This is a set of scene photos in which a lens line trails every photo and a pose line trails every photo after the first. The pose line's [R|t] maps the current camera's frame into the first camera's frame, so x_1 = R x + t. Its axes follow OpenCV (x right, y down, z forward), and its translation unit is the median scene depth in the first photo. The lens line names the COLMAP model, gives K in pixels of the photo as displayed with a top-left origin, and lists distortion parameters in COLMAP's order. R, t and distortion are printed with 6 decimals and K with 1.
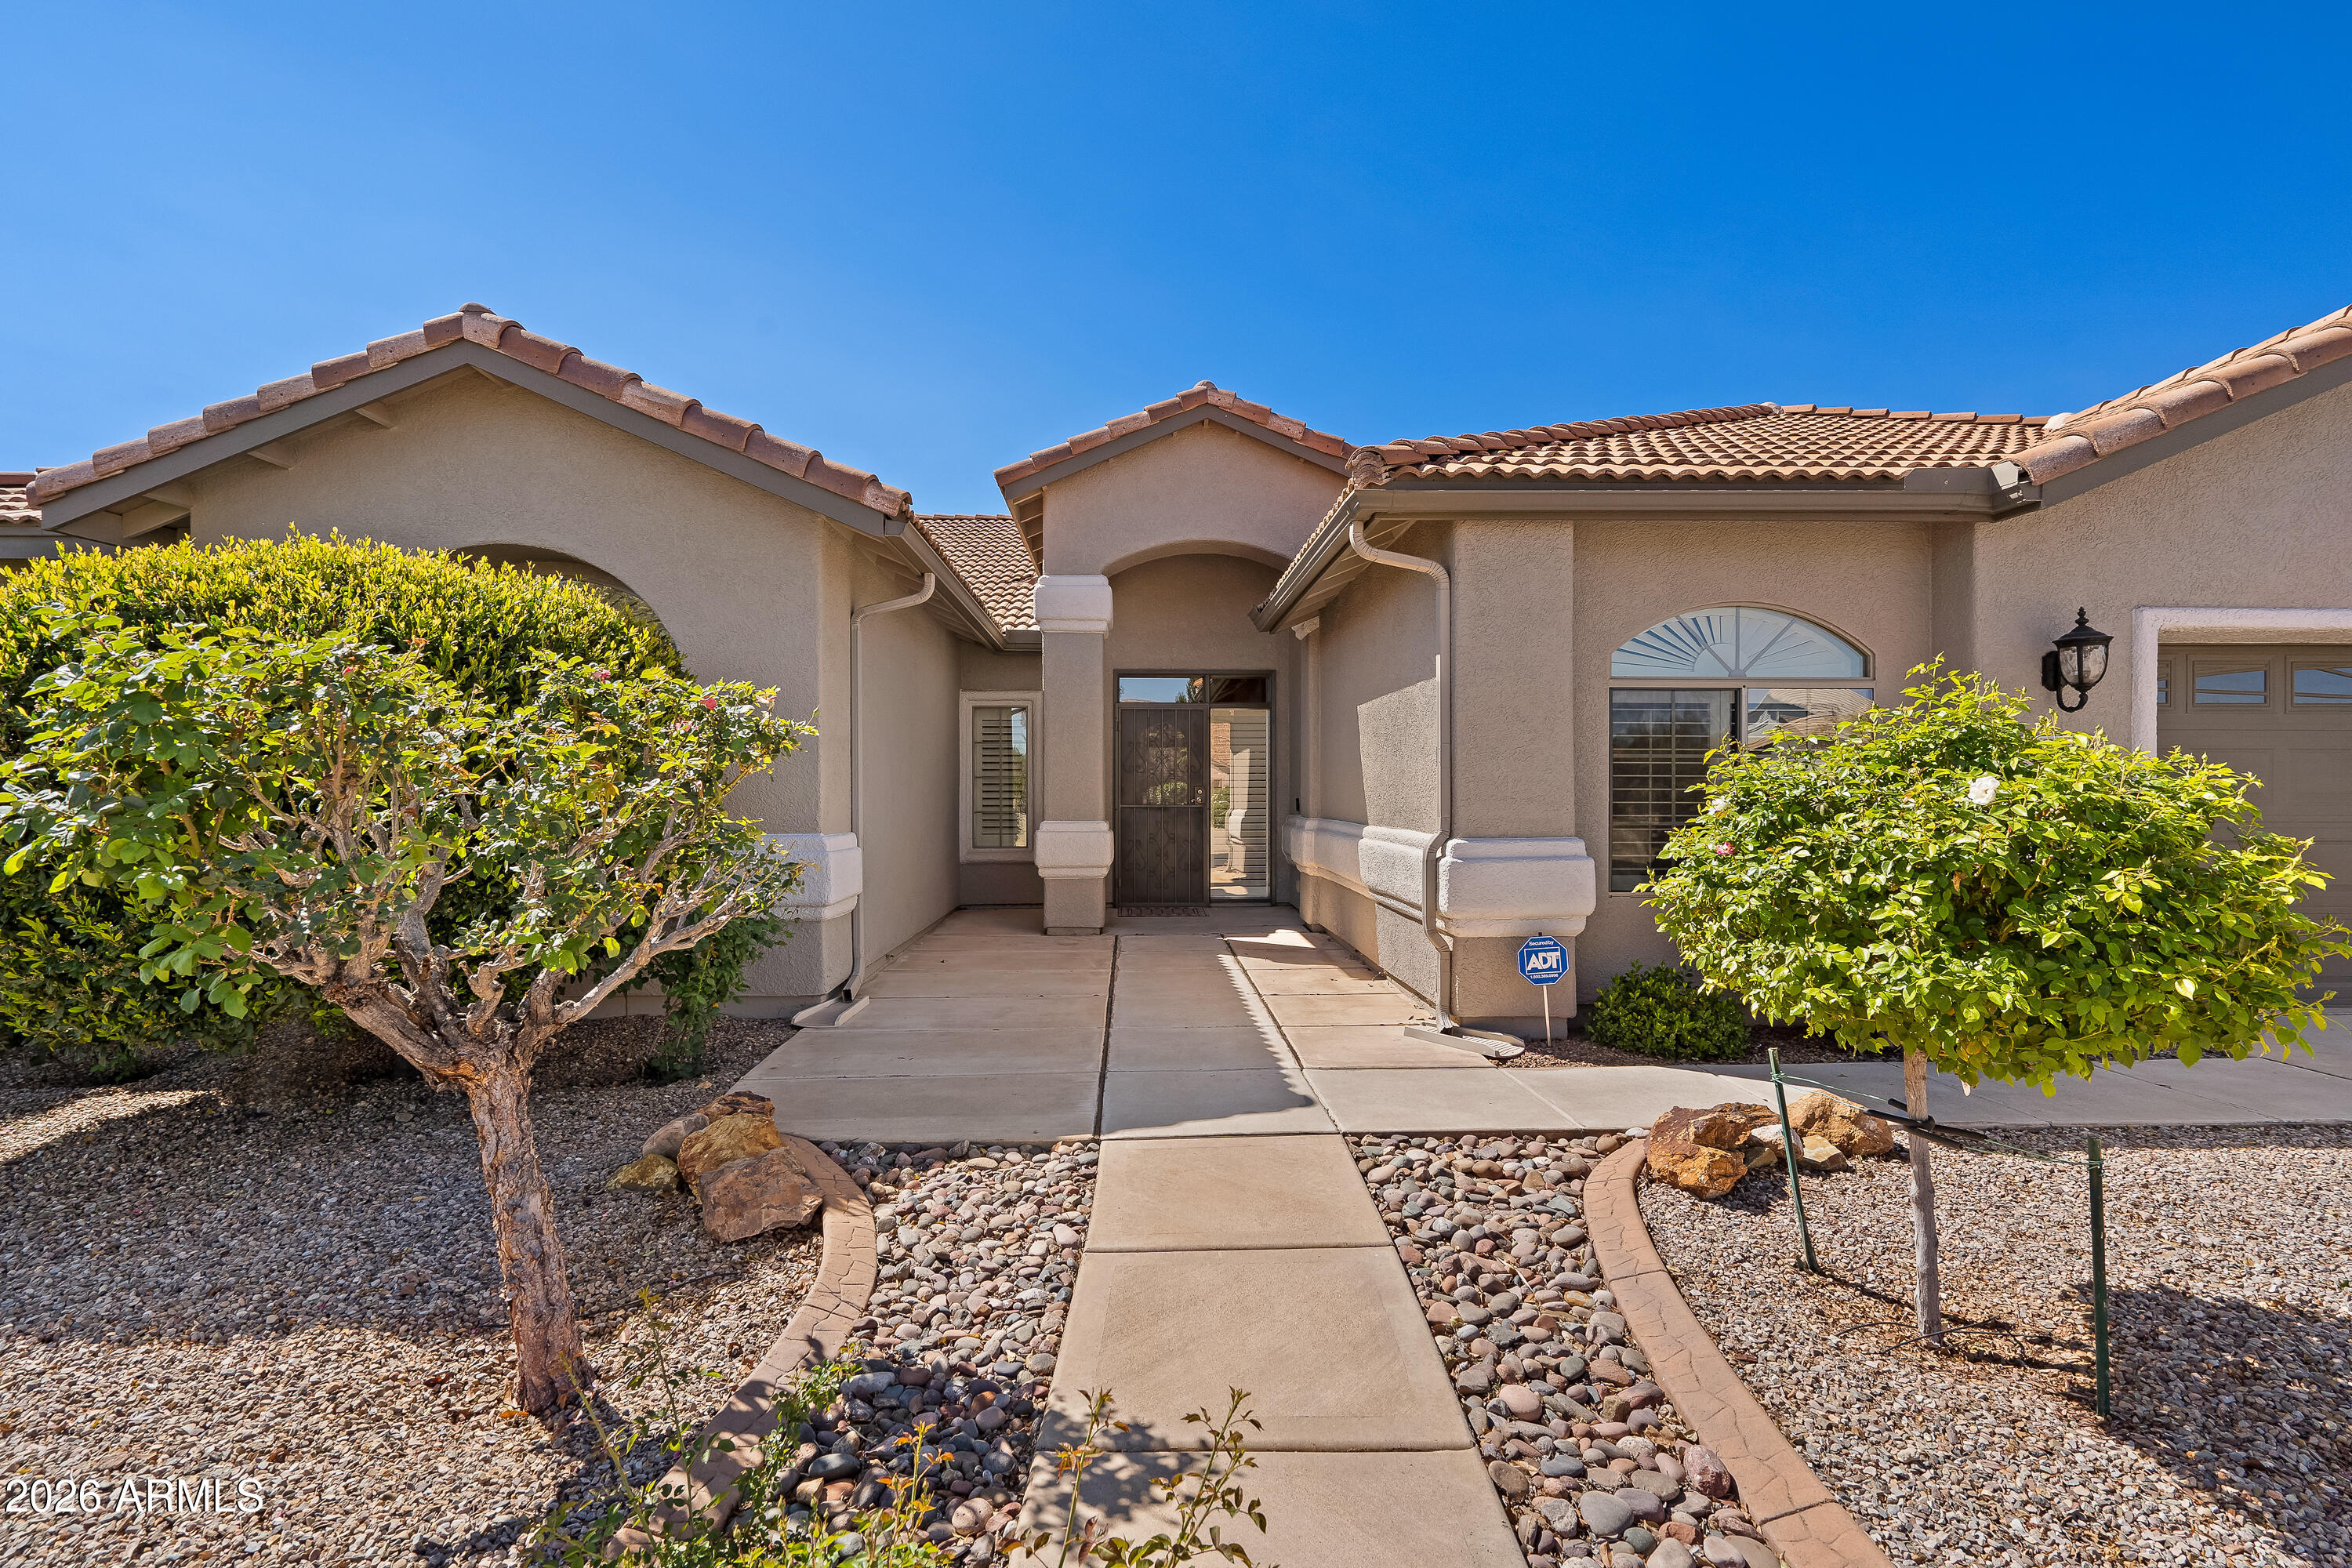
lens RADIAL K [[1110.4, 0, 1180.9], [0, 1110.4, 778.6], [0, 0, 1]] dist [-0.003806, 0.000404]
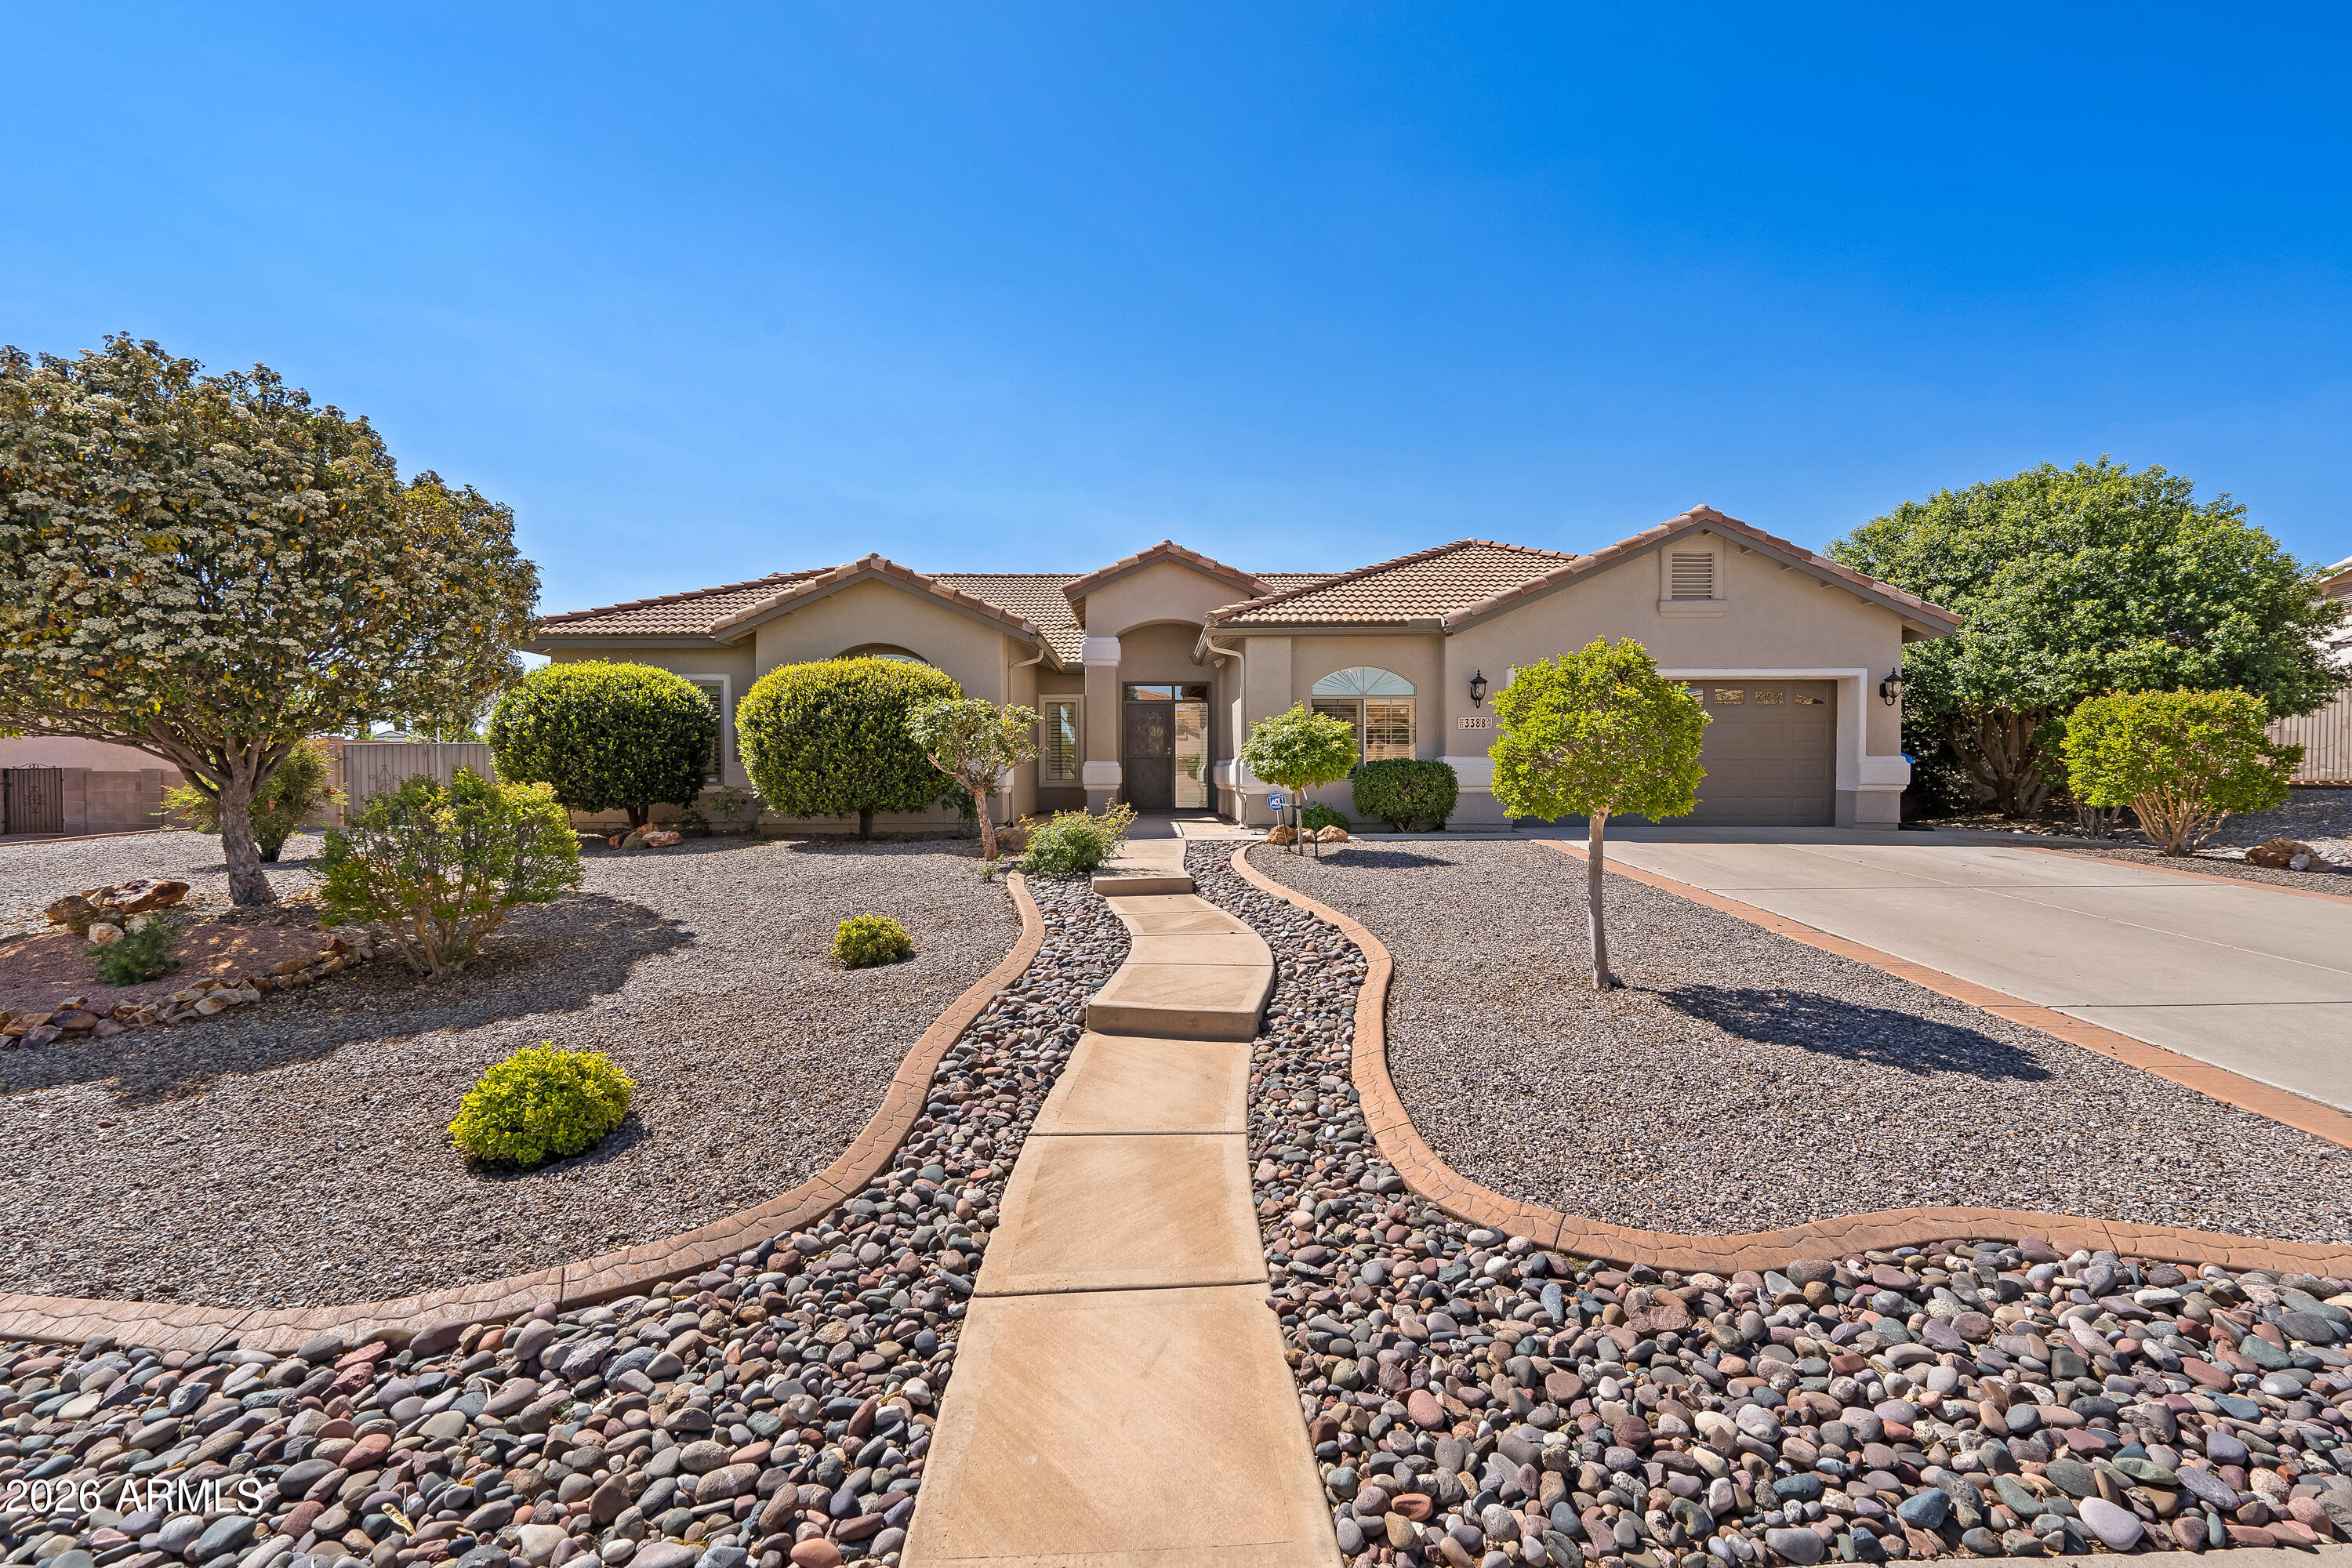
lens RADIAL K [[1110.4, 0, 1180.9], [0, 1110.4, 778.6], [0, 0, 1]] dist [-0.003806, 0.000404]
pose [[0.999768, -0.001349, -0.021482, 0.126294], [0.001674, 0.999885, 0.015103, 0.056638], [0.021459, -0.015136, 0.999655, -1.420928]]
